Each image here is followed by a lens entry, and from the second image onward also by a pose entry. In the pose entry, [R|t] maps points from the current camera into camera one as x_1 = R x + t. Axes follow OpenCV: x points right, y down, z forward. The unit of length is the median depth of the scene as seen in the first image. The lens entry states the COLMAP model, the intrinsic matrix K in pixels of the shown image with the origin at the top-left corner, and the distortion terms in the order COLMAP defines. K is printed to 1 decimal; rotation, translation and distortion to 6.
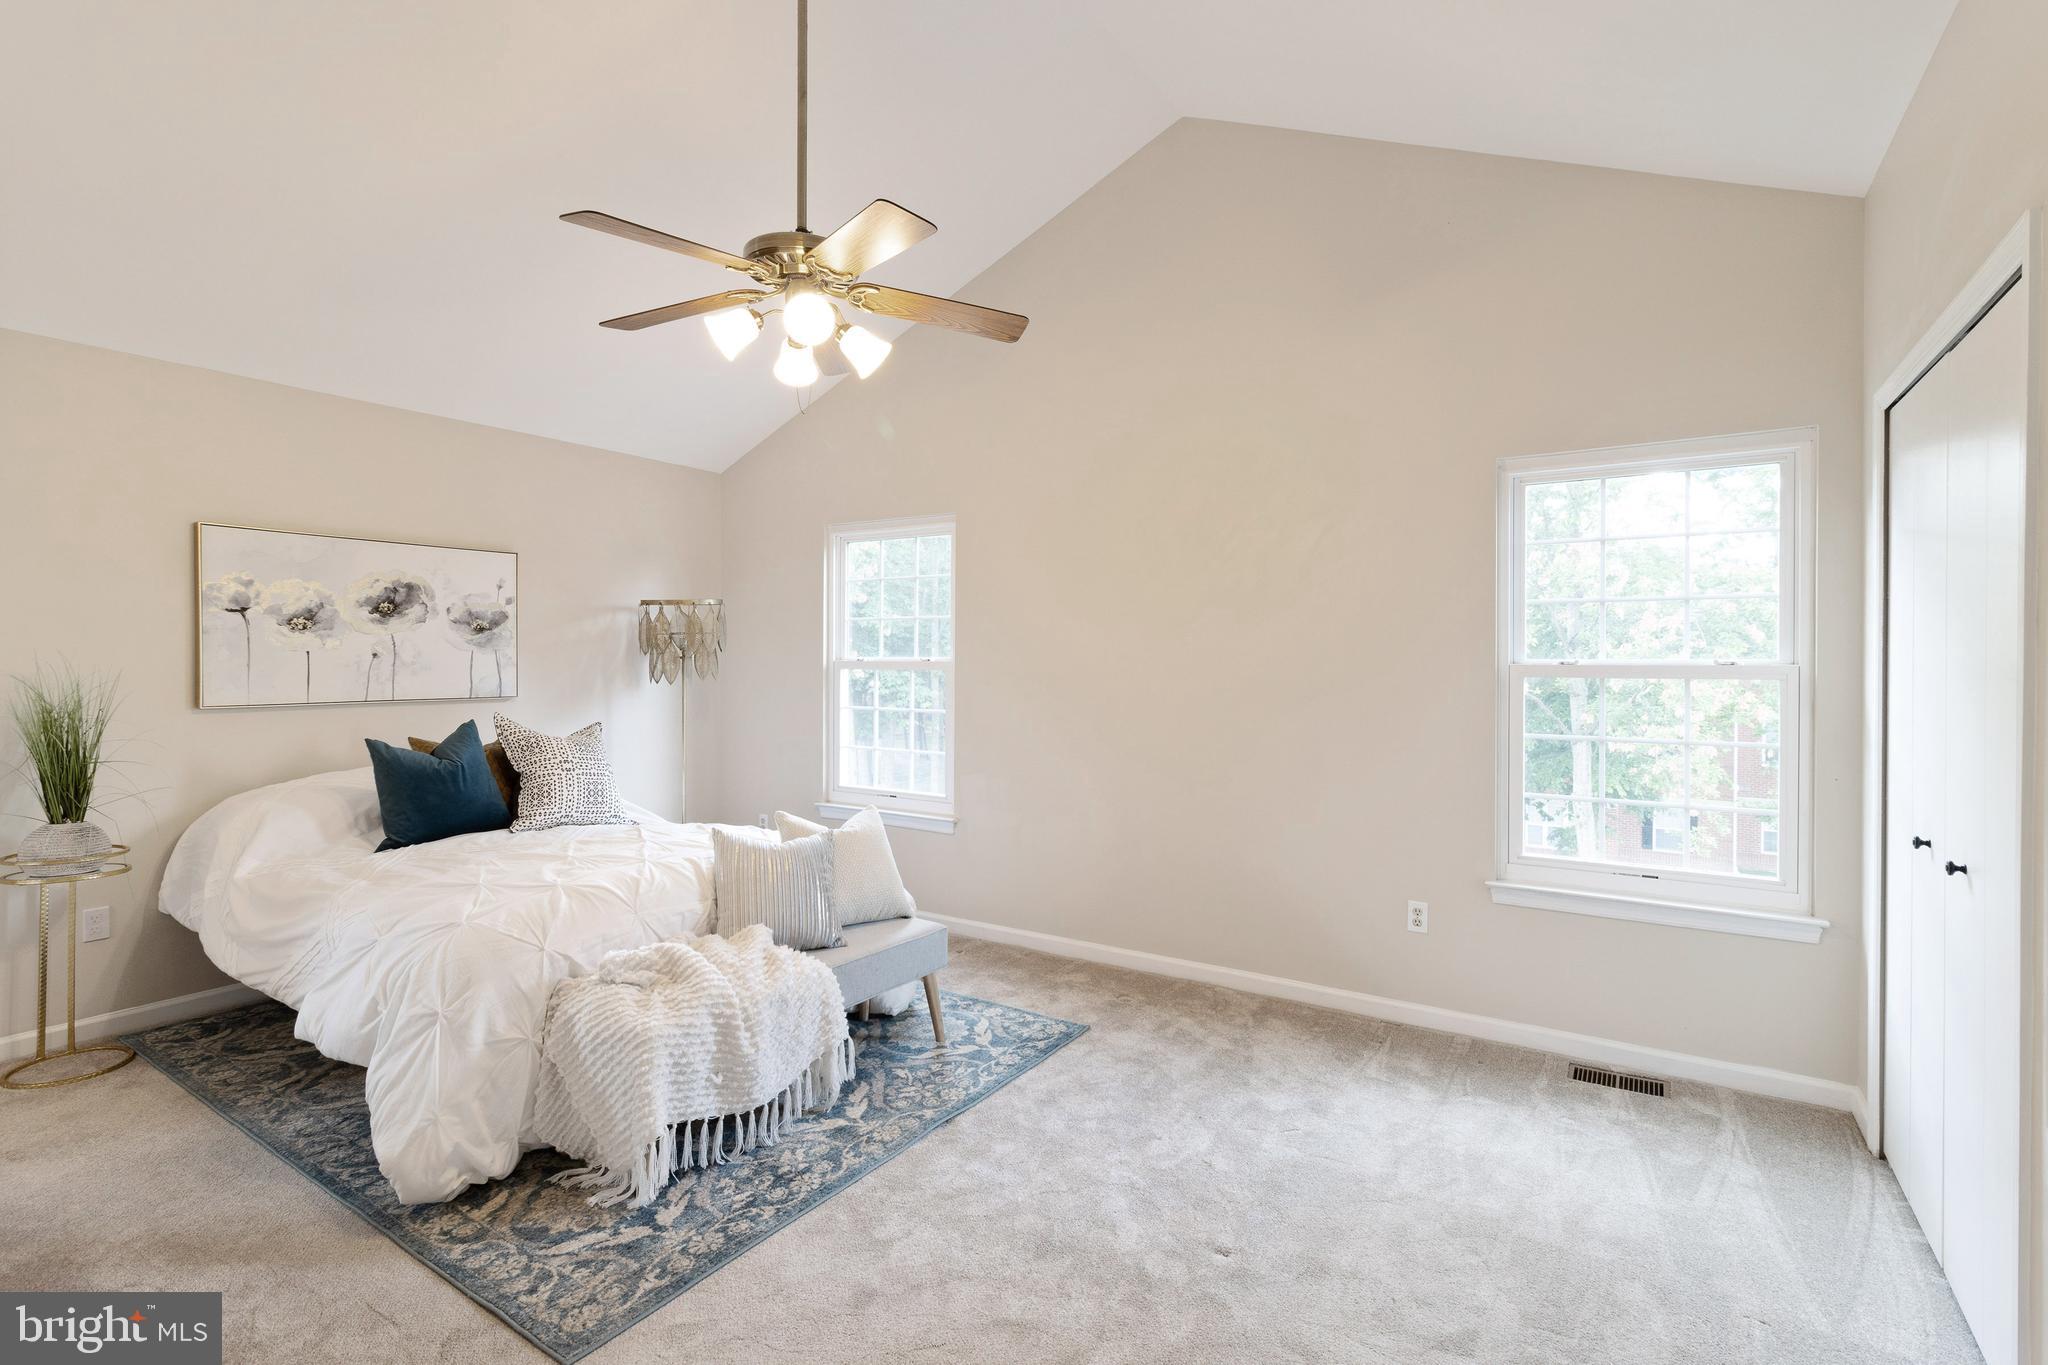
lens RADIAL K [[958.1, 0, 1037.6], [0, 958.1, 639.2], [0, 0, 1]] dist [0.002294, 0.000659]
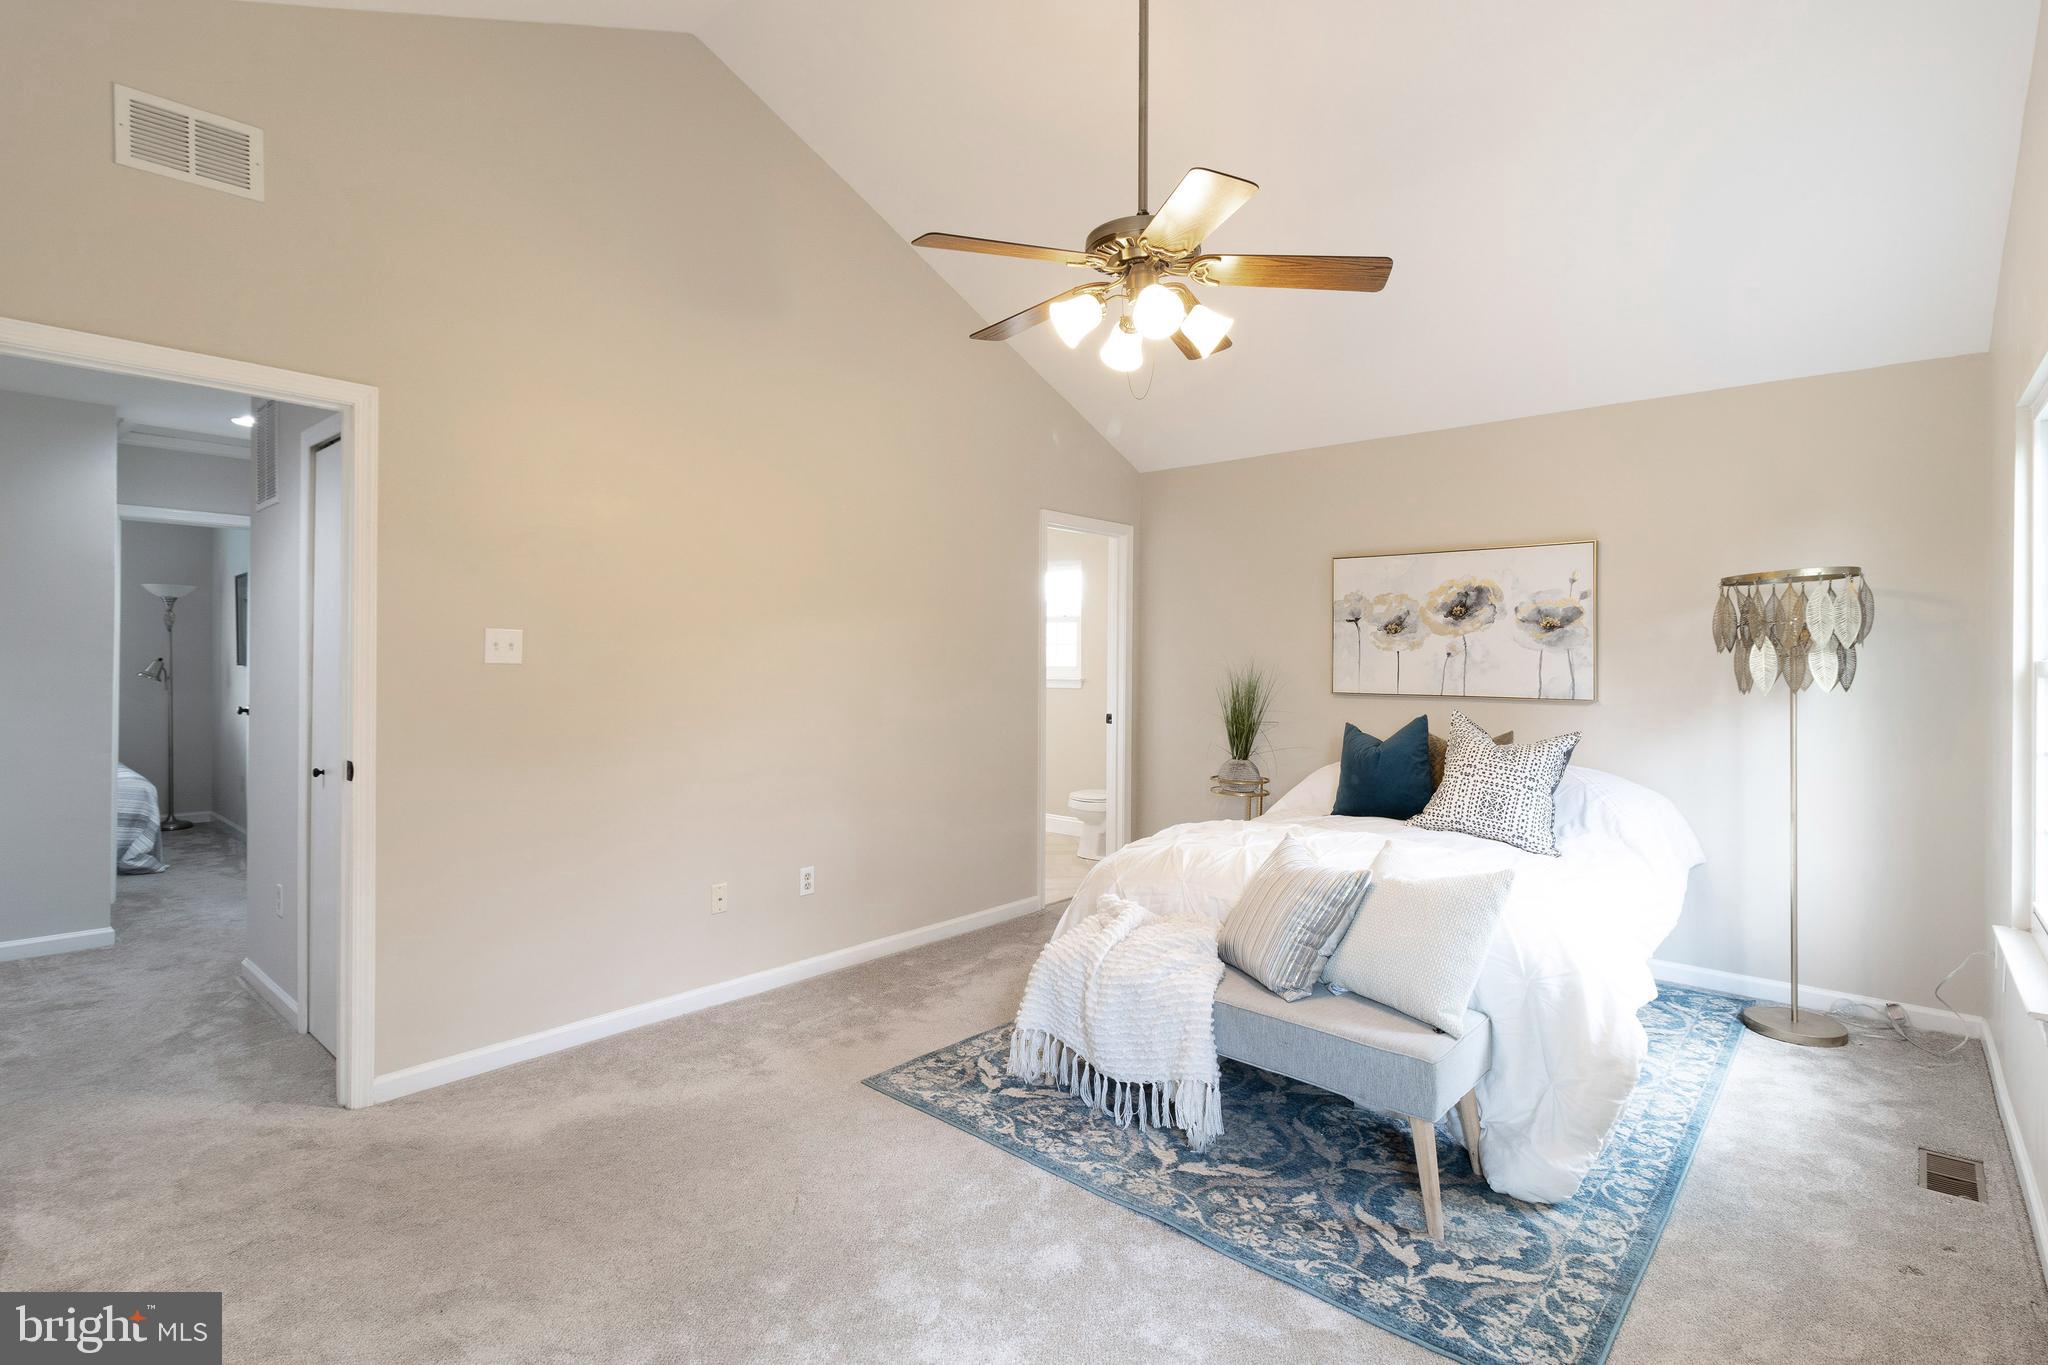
lens RADIAL K [[958.1, 0, 1007.1], [0, 958.1, 647.2], [0, 0, 1]] dist [0.002294, 0.000659]
pose [[-0.156794, -0.019688, -0.987435, 0.610692], [0.010856, 0.999707, -0.021656, 0.033493], [0.987572, -0.014115, -0.156534, 0.847432]]
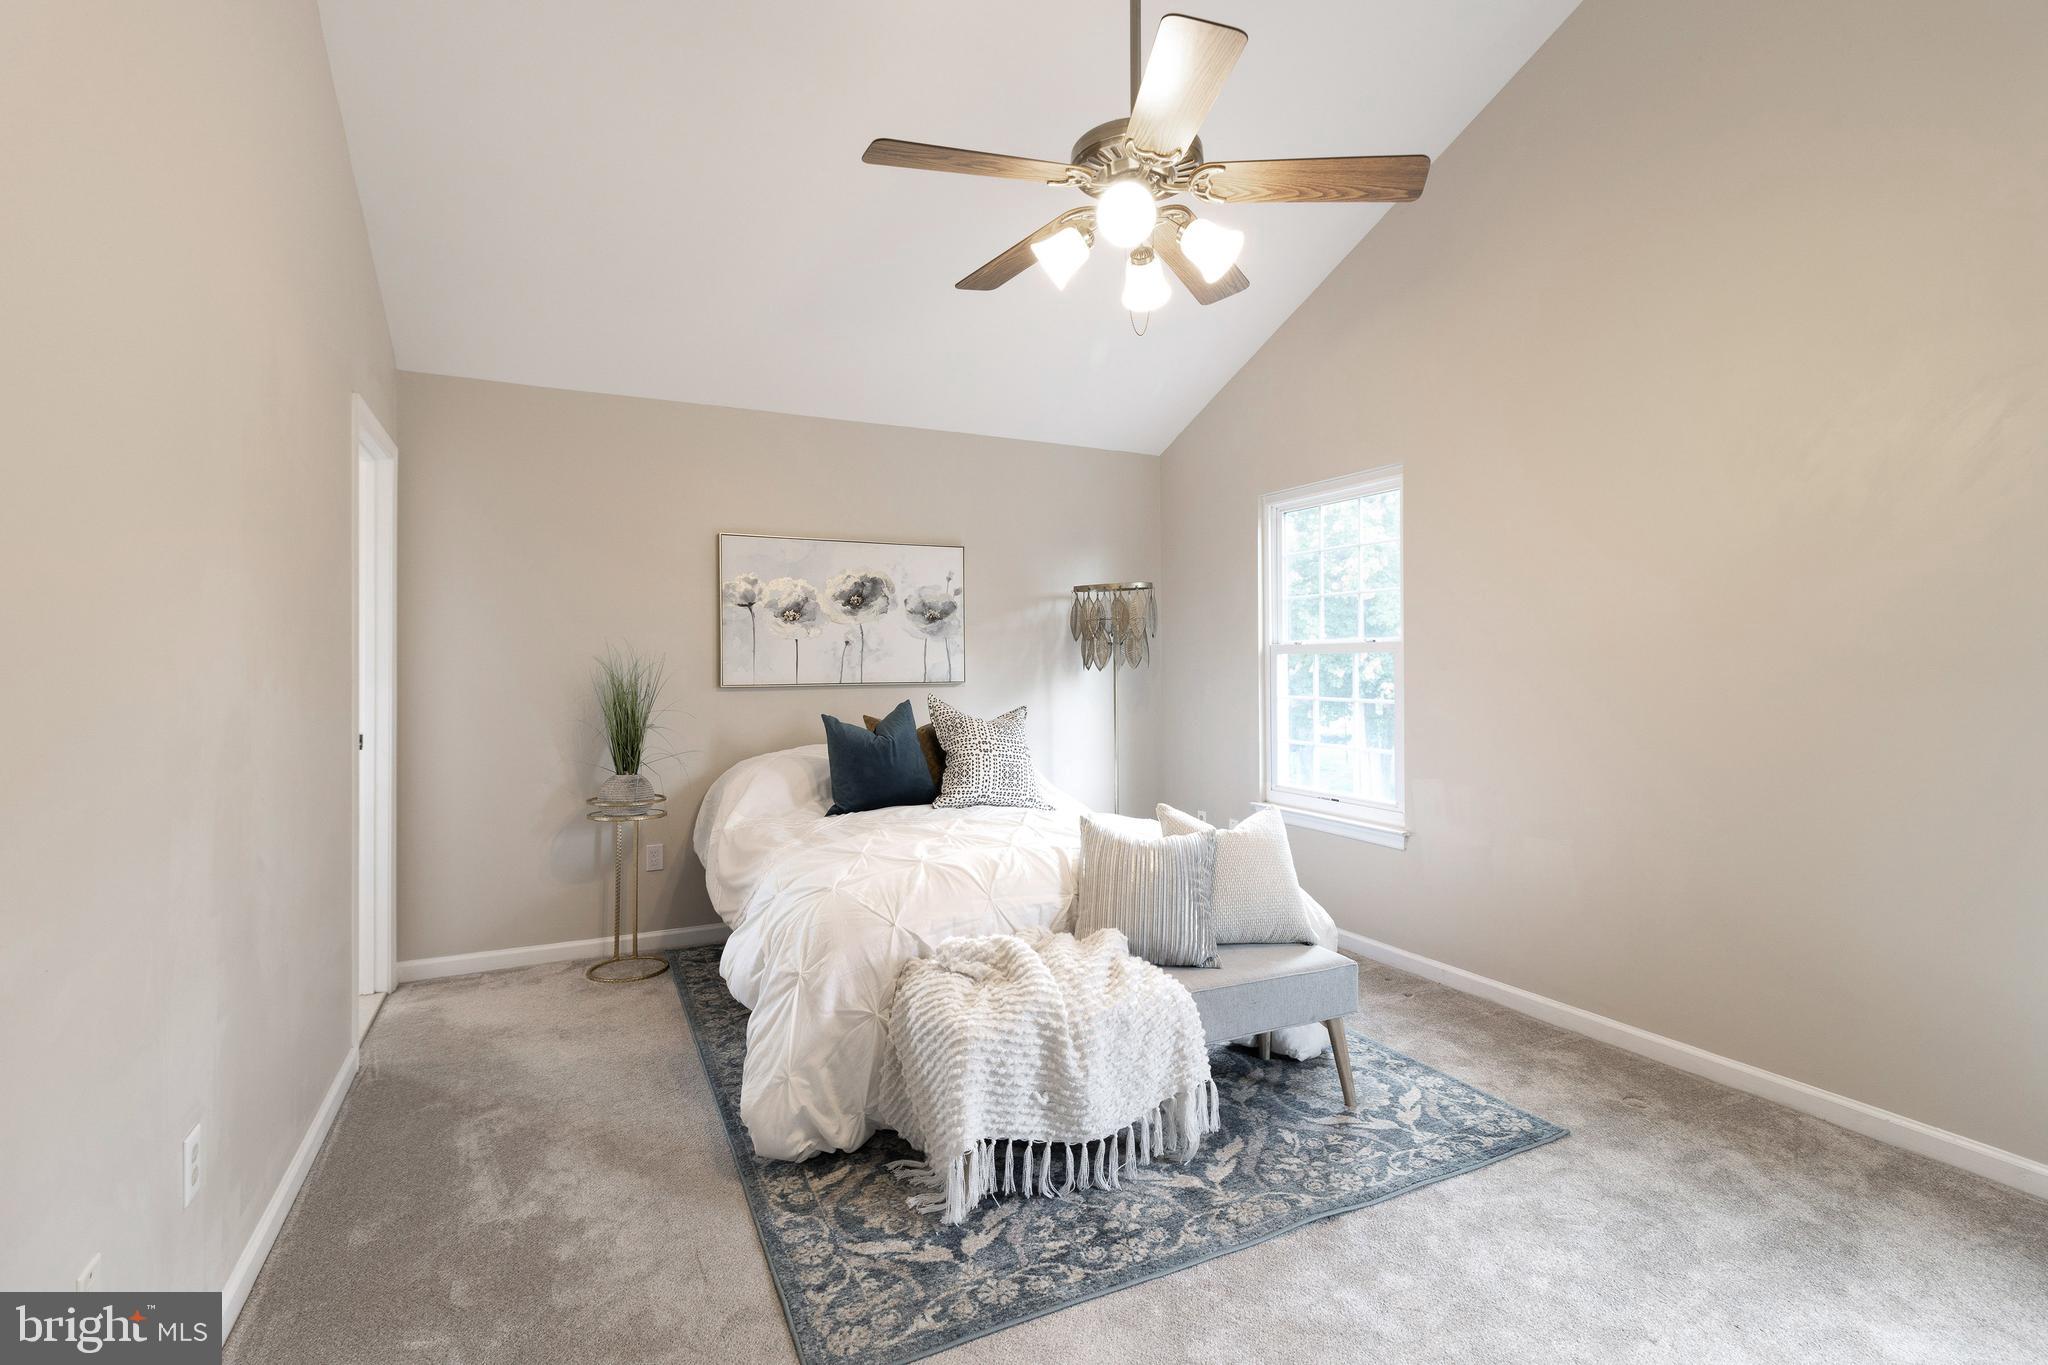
lens RADIAL K [[958.1, 0, 1035.0], [0, 958.1, 640.9], [0, 0, 1]] dist [0.002294, 0.000659]
pose [[0.859254, -0.021734, -0.511087, 0.091038], [0.019733, 0.999762, -0.009338, 0.037166], [0.511168, -0.002061, 0.859478, 0.188823]]
